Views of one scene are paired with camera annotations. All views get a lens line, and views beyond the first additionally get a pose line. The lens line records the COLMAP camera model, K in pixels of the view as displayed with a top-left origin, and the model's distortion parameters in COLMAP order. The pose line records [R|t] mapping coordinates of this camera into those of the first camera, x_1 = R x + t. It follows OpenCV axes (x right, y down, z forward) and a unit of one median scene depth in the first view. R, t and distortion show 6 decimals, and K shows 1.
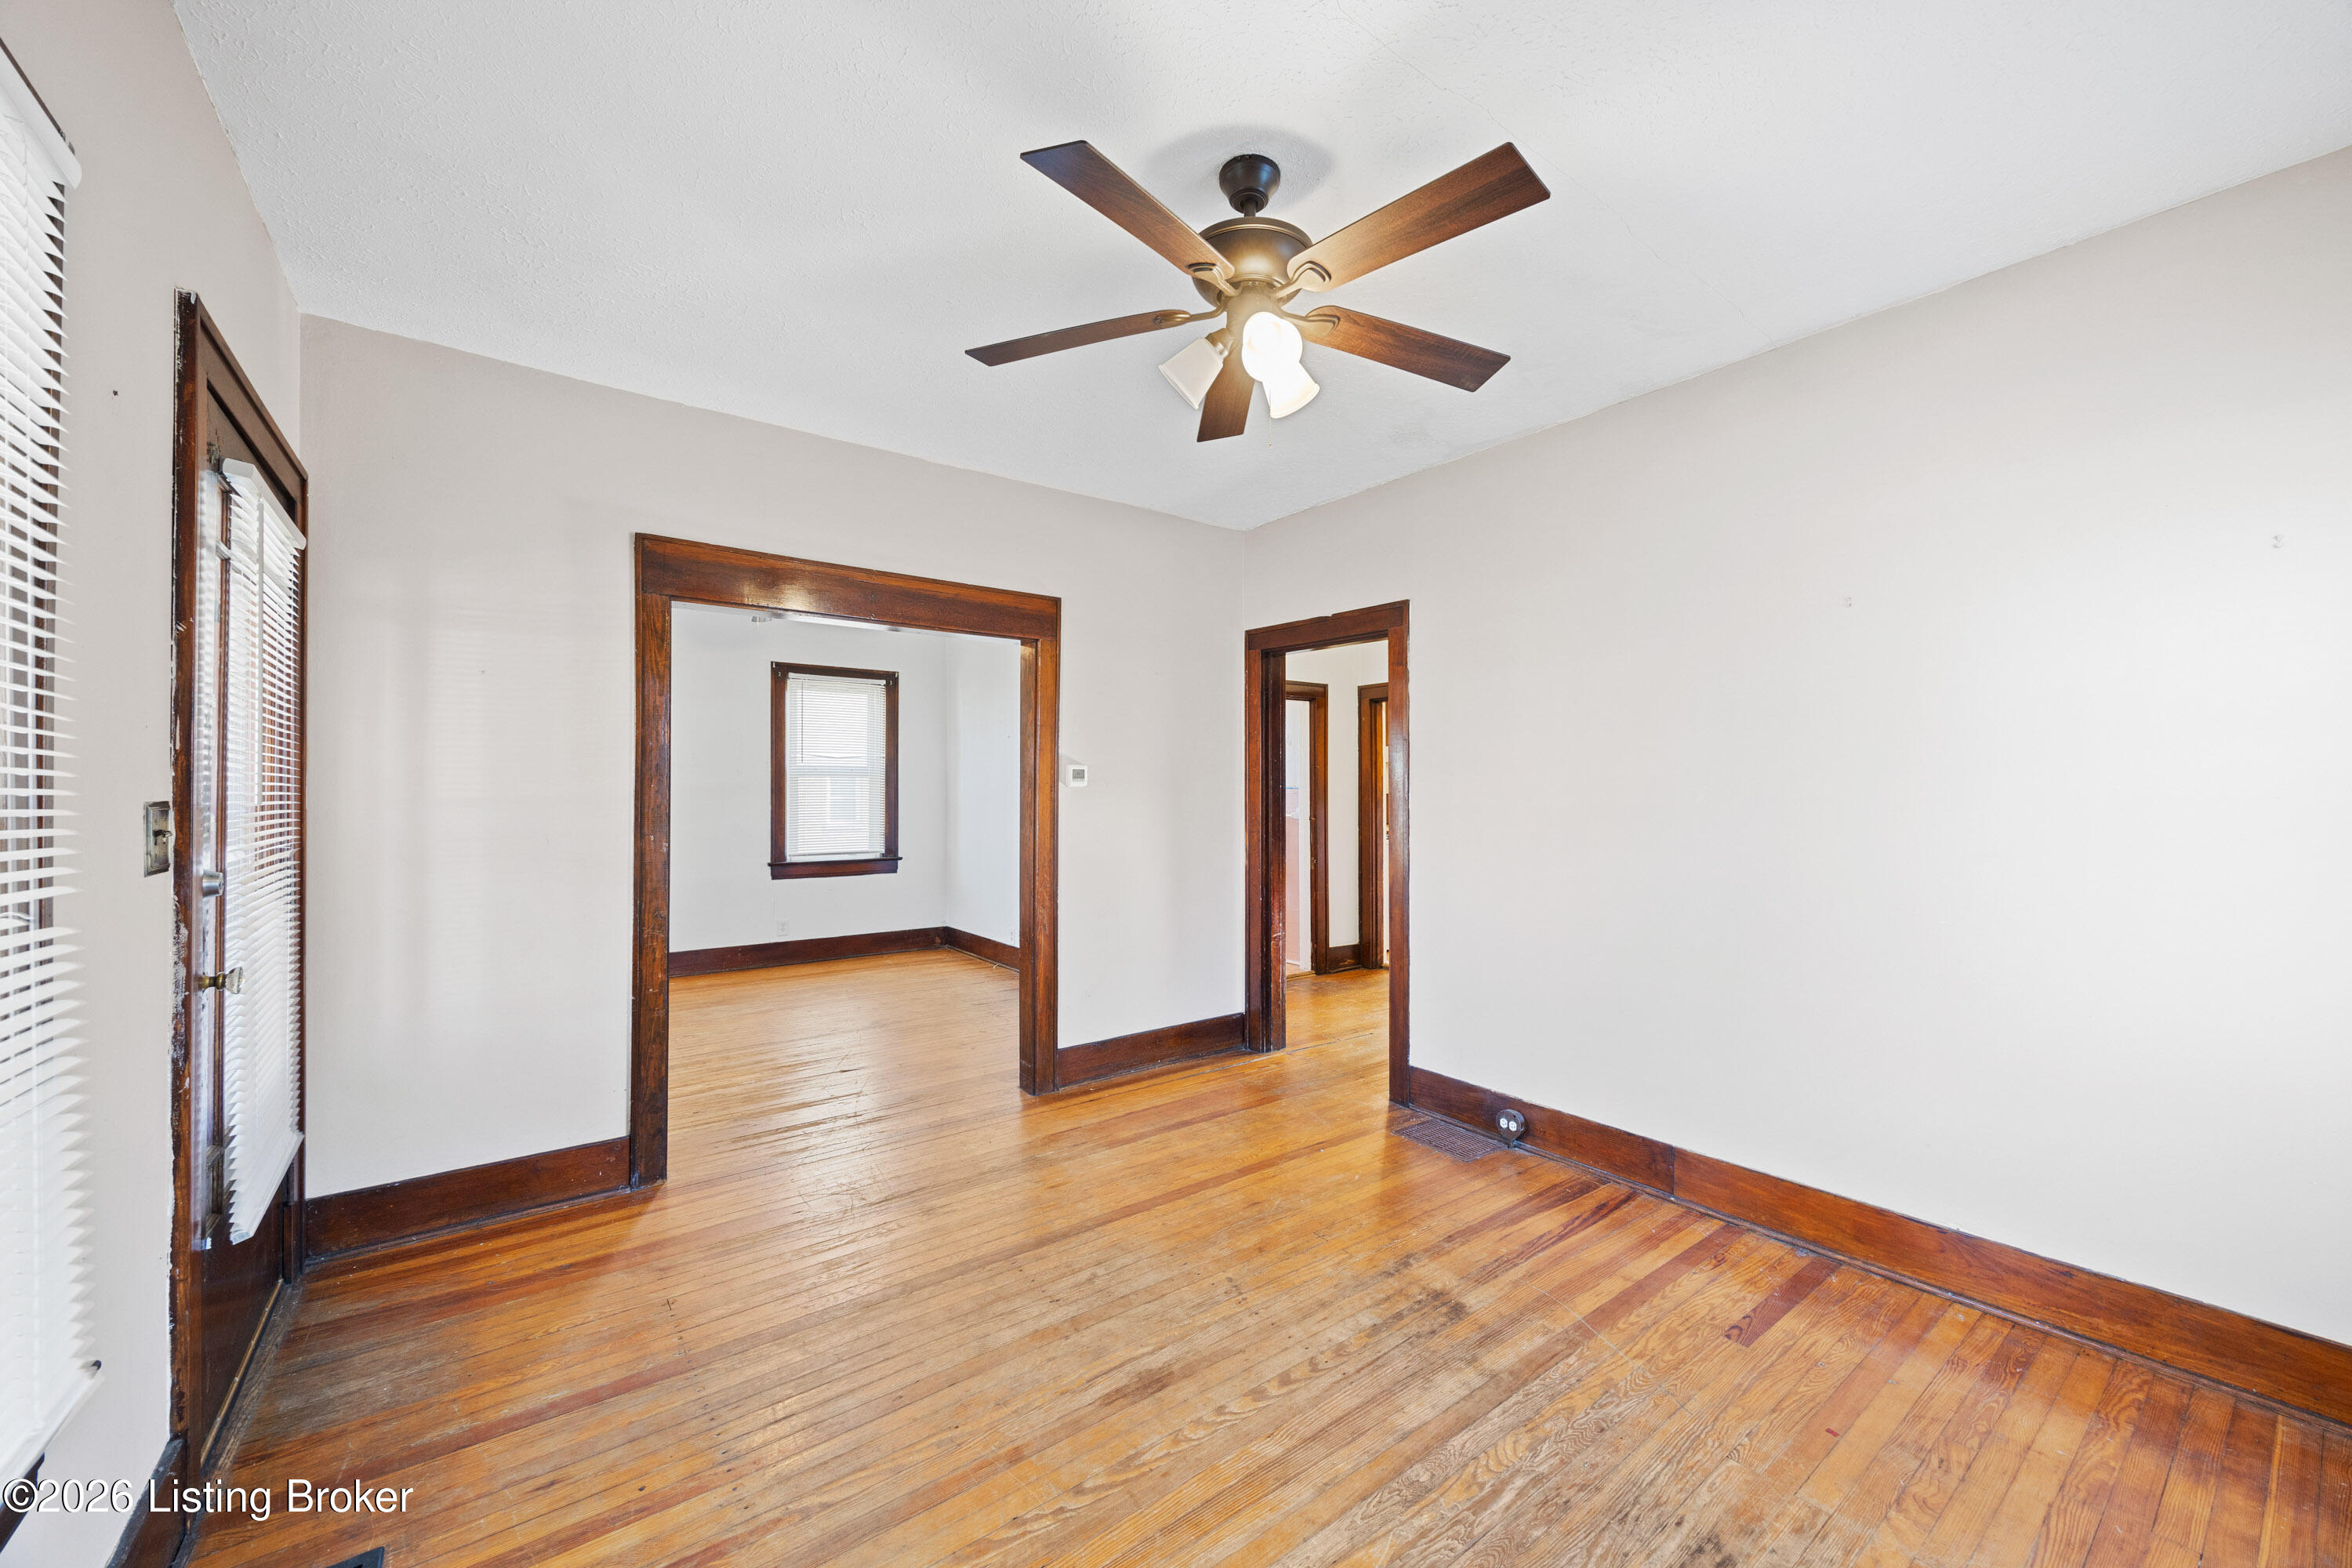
lens RADIAL K [[911.3, 0, 1176.0], [0, 911.3, 784.0], [0, 0, 1]] dist [-0.002289, -0.000326]
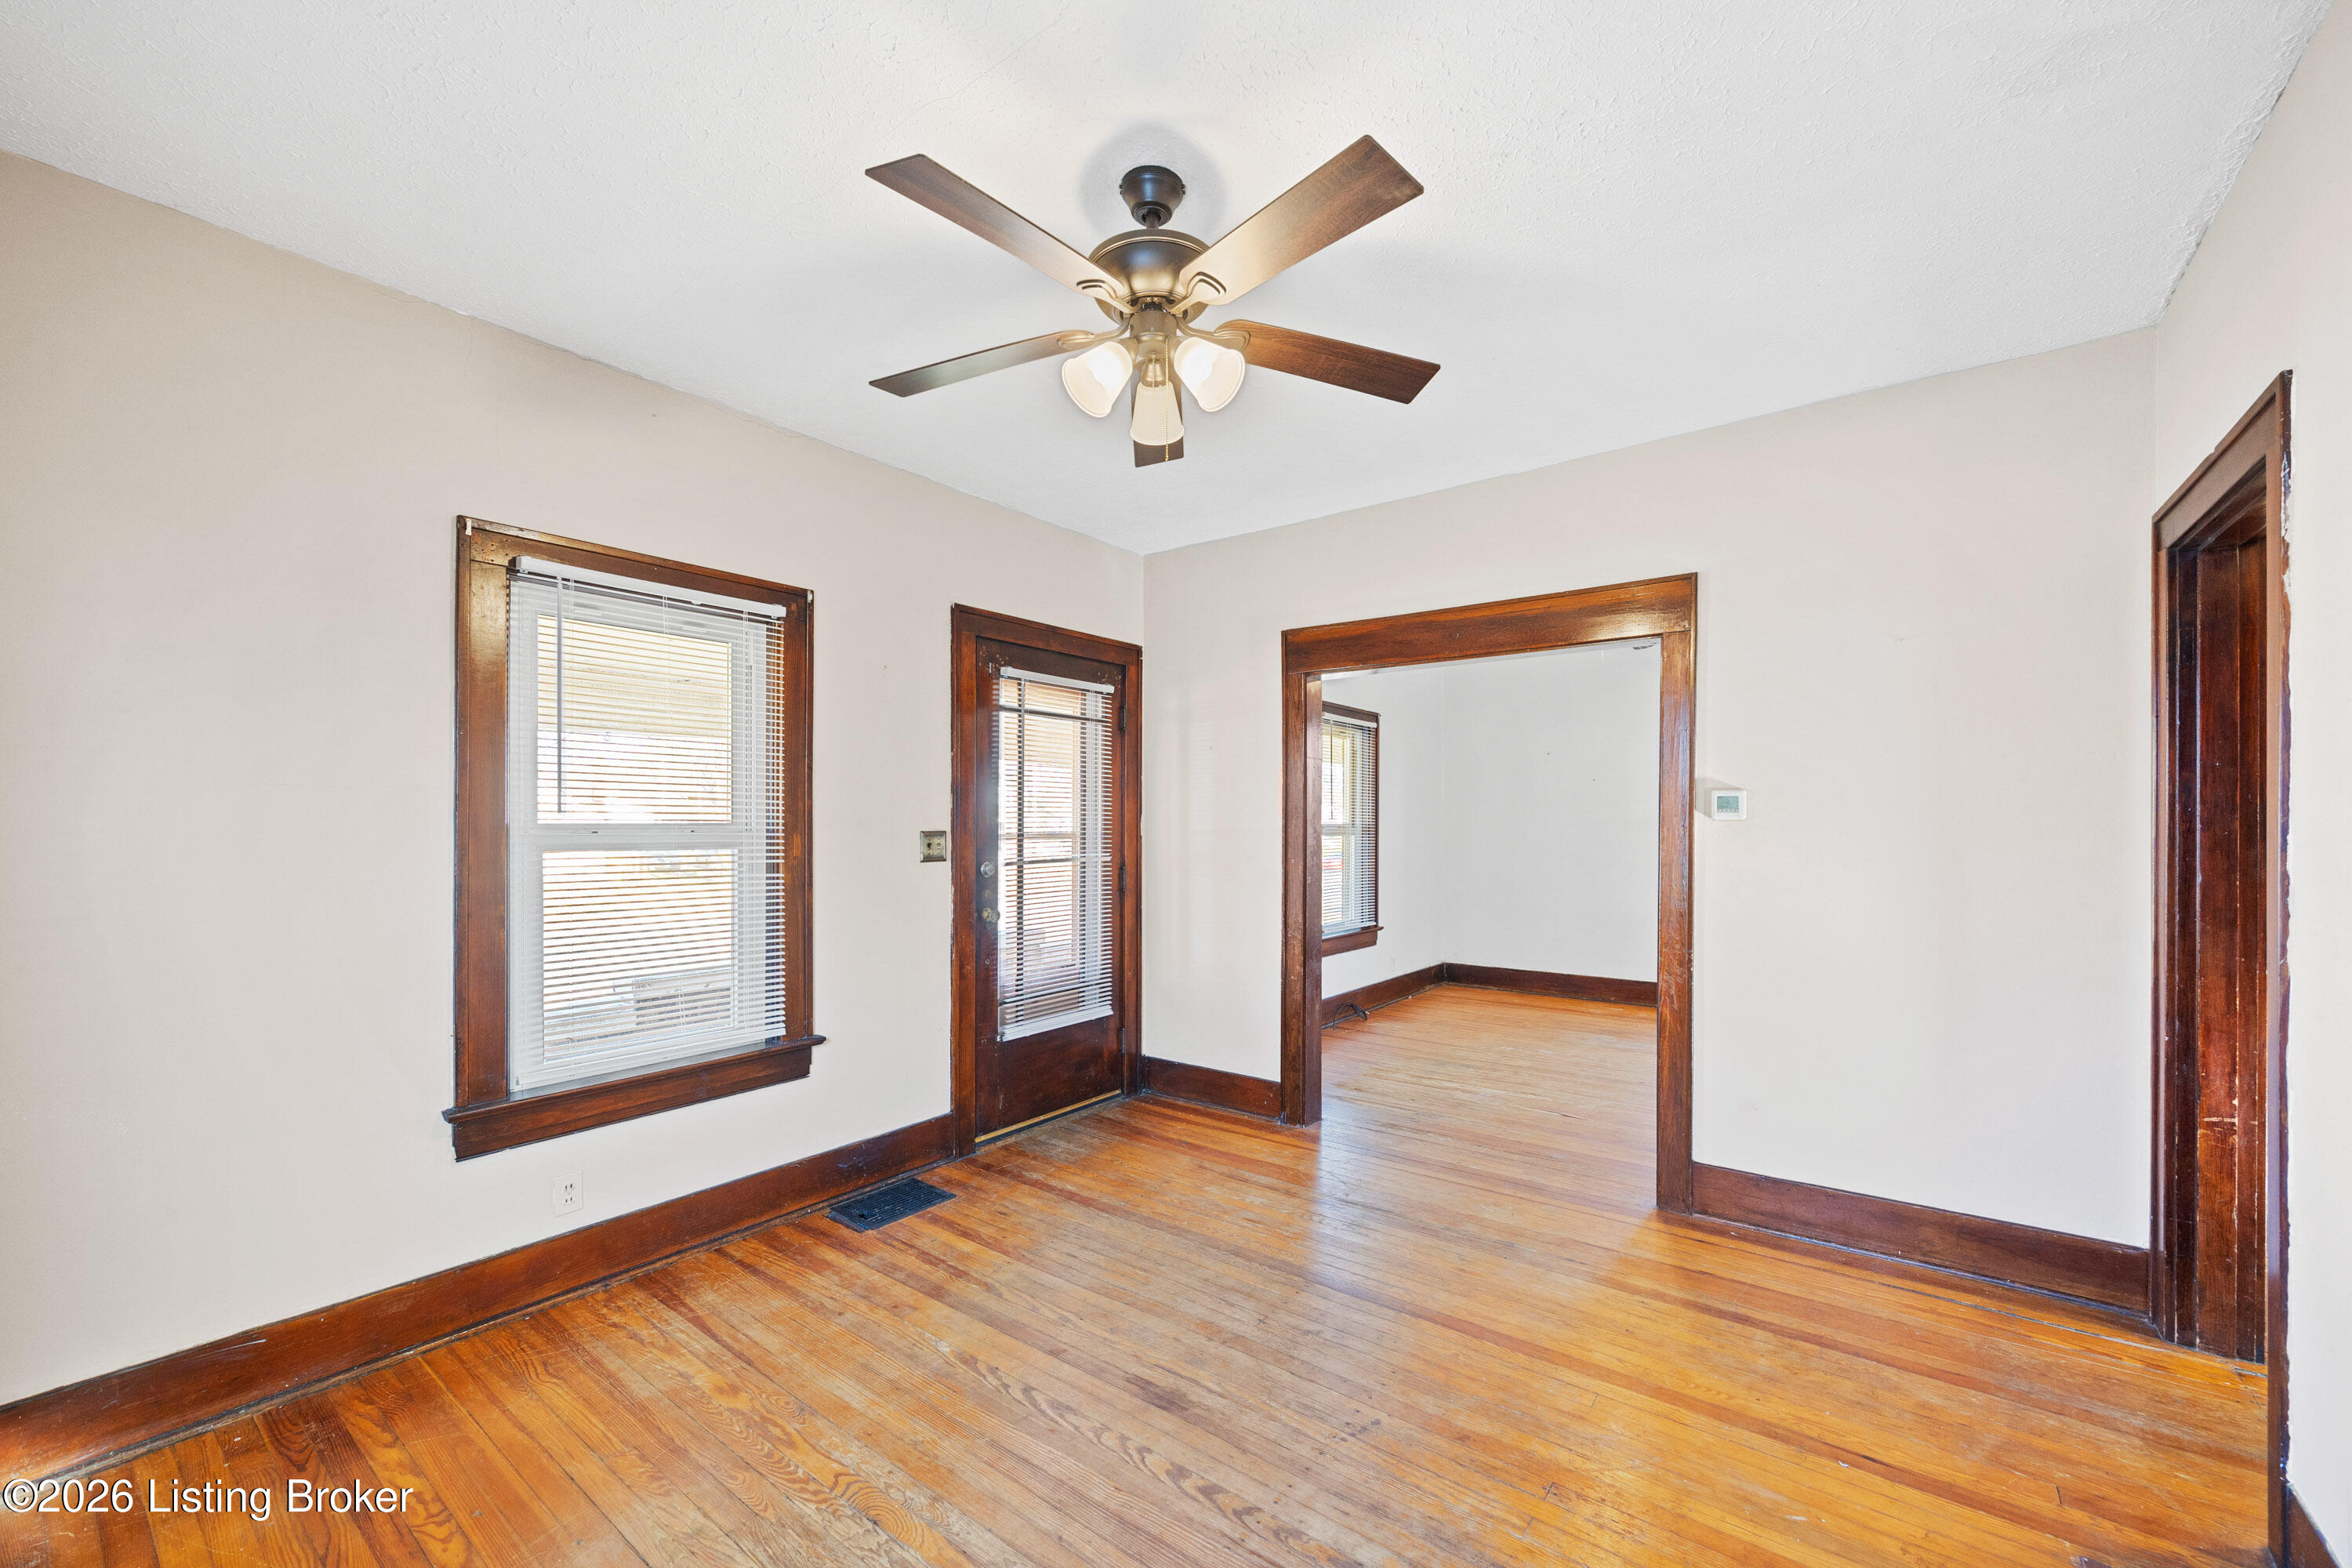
lens RADIAL K [[911.8, 0, 1169.5], [0, 911.8, 823.2], [0, 0, 1]] dist [-0.002207, -0.000123]
pose [[0.257029, -0.000499, -0.966404, 0.760746], [0.009748, 0.999950, 0.002077, -0.000278], [0.966355, -0.009955, 0.257021, 0.579372]]
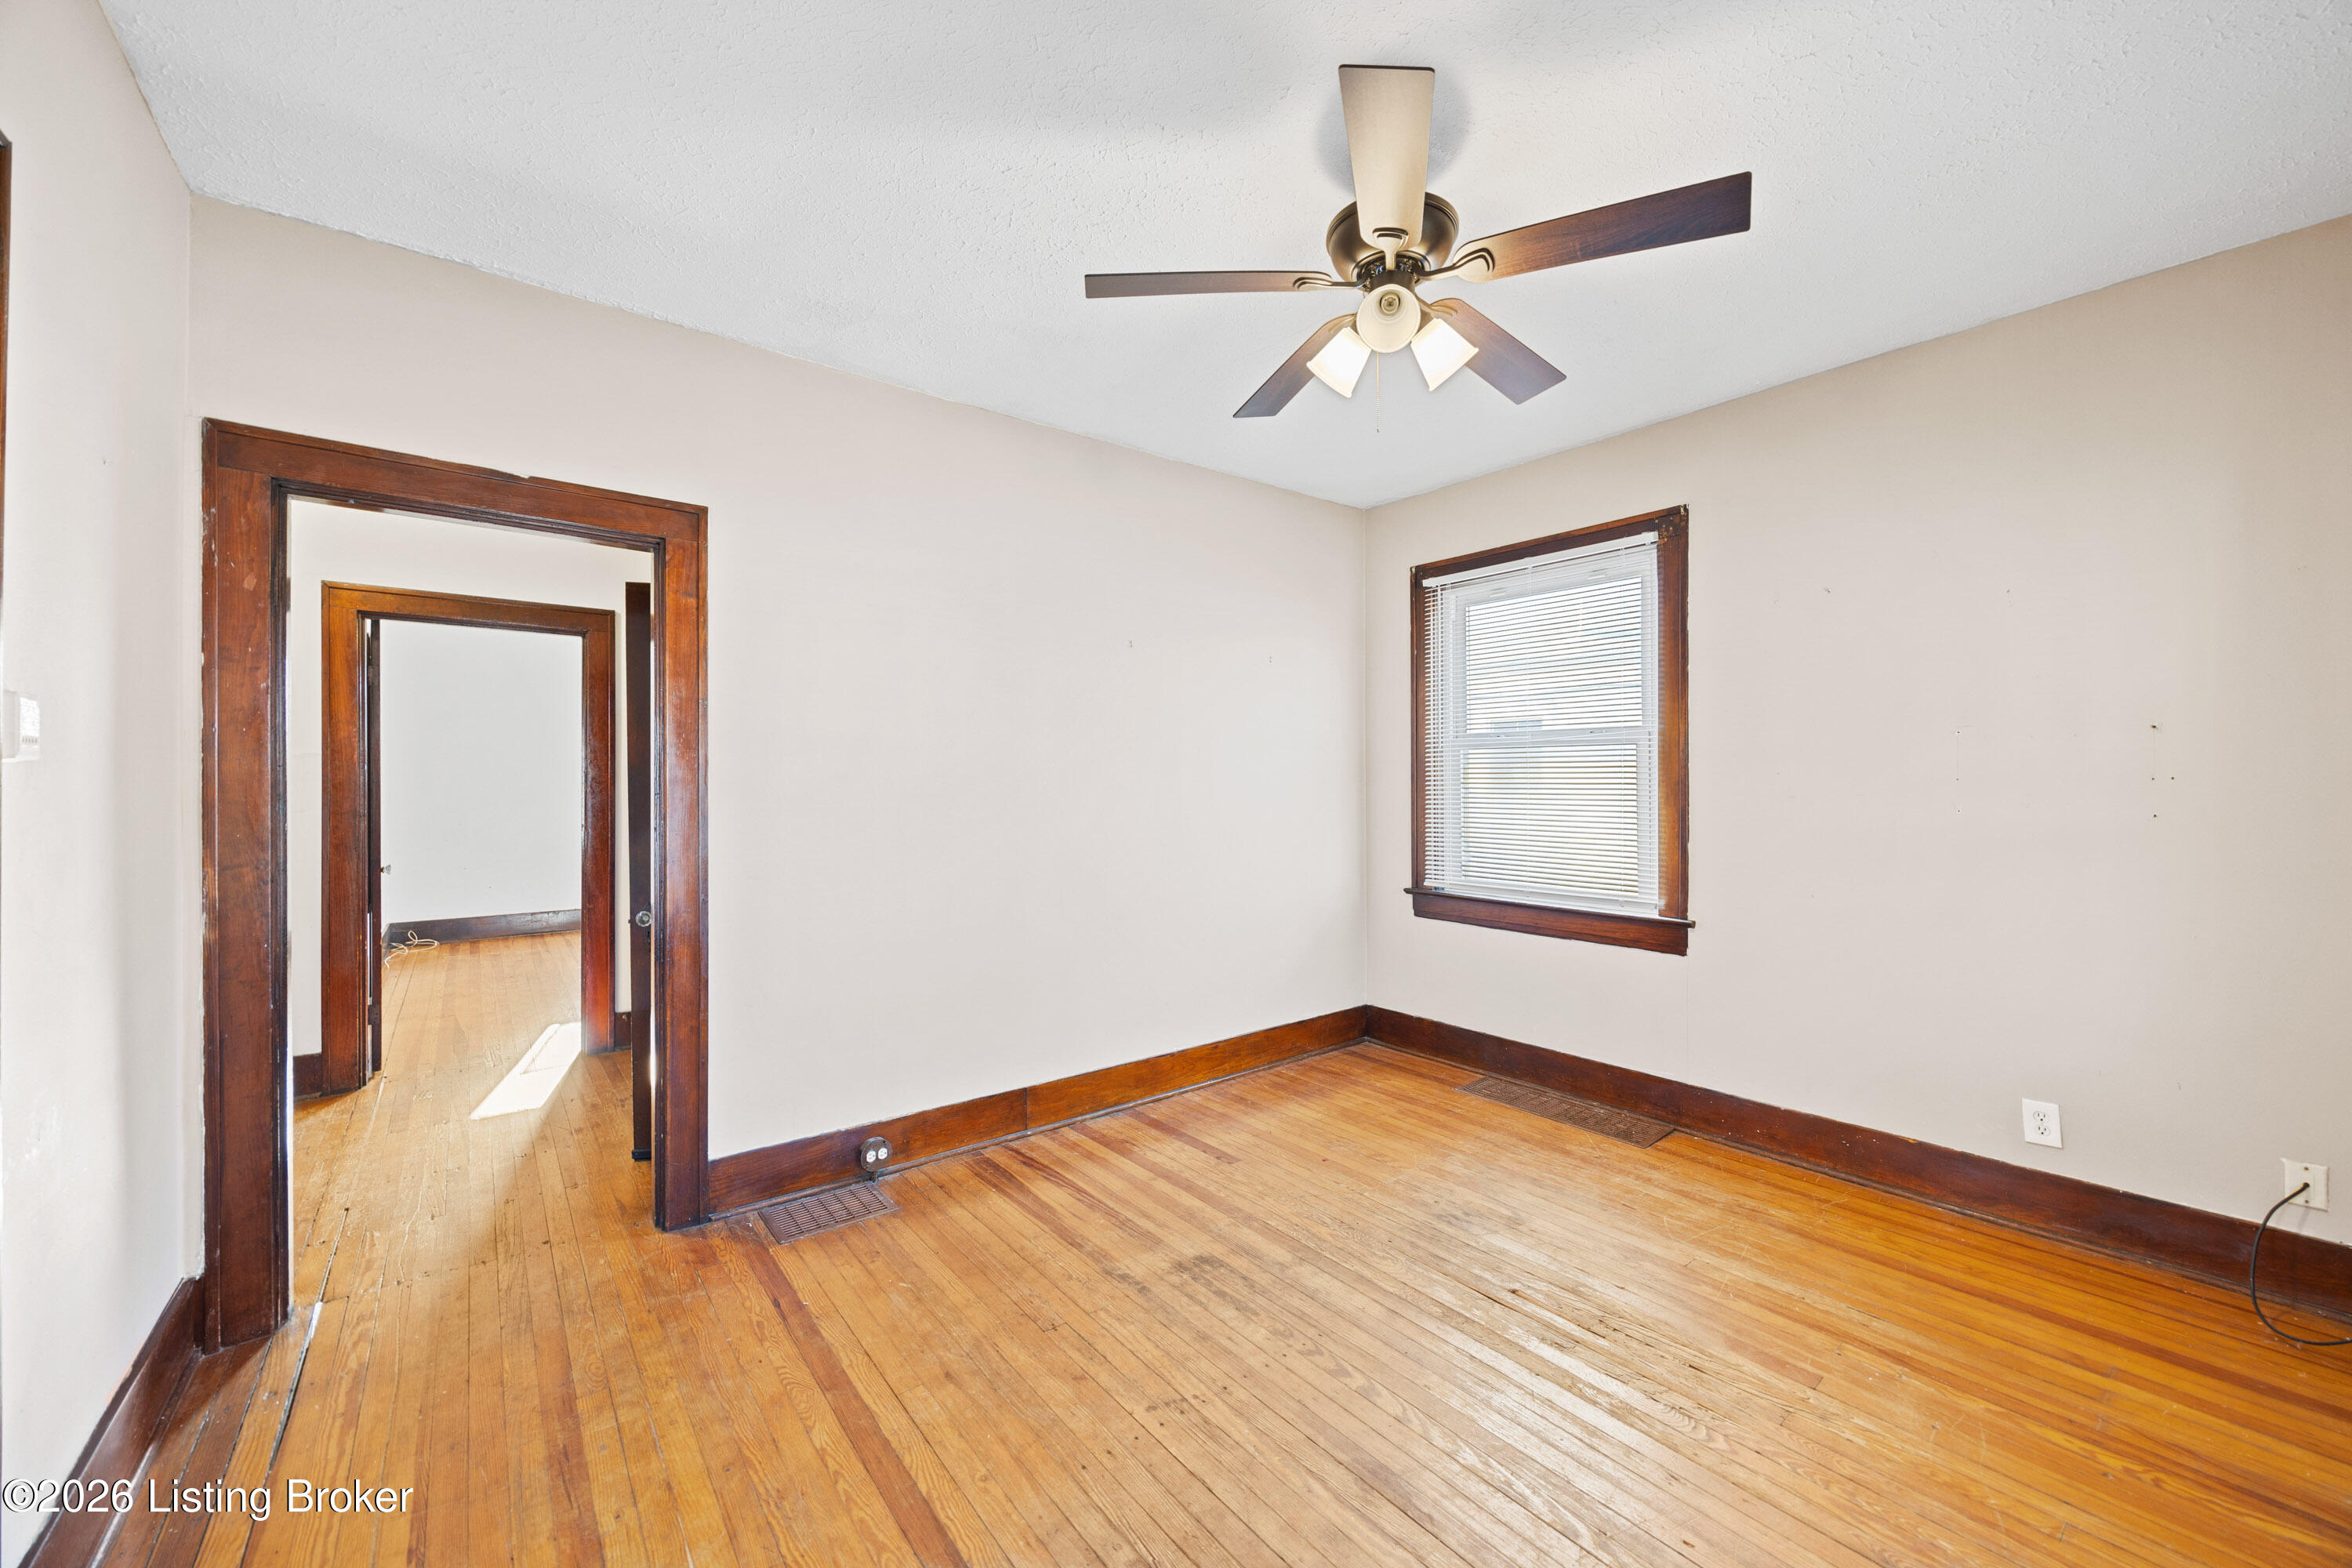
lens RADIAL K [[906.2, 0, 1176.0], [0, 906.2, 784.0], [0, 0, 1]] dist [-0.000631, -0.000050]
pose [[-0.026307, -0.006713, 0.999631, -0.666674], [-0.005178, 0.999965, 0.006579, 0.009111], [-0.999640, -0.005003, -0.026341, 0.946125]]
